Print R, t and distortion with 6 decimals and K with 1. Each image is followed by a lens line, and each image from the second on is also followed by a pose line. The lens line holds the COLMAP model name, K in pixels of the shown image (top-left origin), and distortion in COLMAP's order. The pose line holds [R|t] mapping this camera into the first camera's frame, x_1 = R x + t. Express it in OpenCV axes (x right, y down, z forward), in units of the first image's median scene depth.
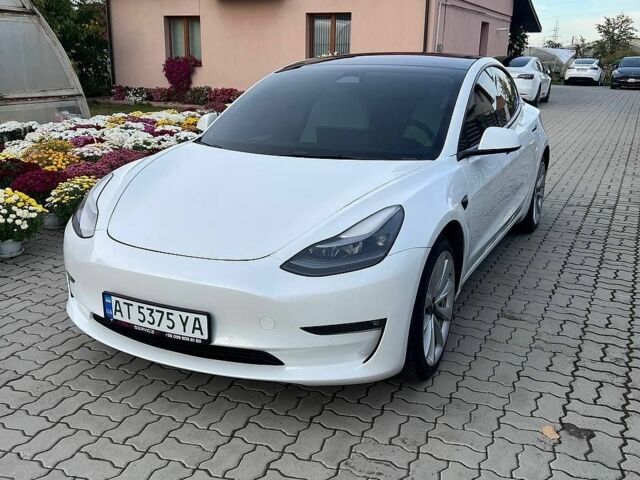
lens RADIAL K [[577.4, 0, 320.0], [0, 577.4, 240.0], [0, 0, 1]] dist [0.041167, -0.013301]
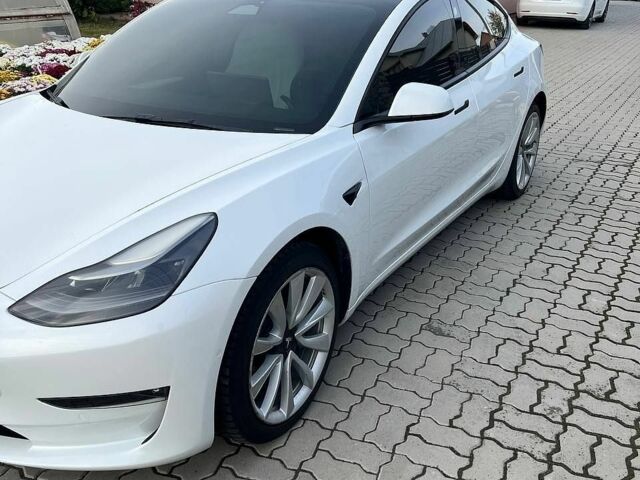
lens RADIAL K [[577.4, 0, 320.0], [0, 577.4, 240.0], [0, 0, 1]] dist [0.041167, -0.013301]
pose [[0.996994, 0.033651, -0.069792, 0.213251], [-0.024260, 0.991048, 0.131280, -0.083051], [0.073585, -0.129192, 0.988886, 0.224563]]
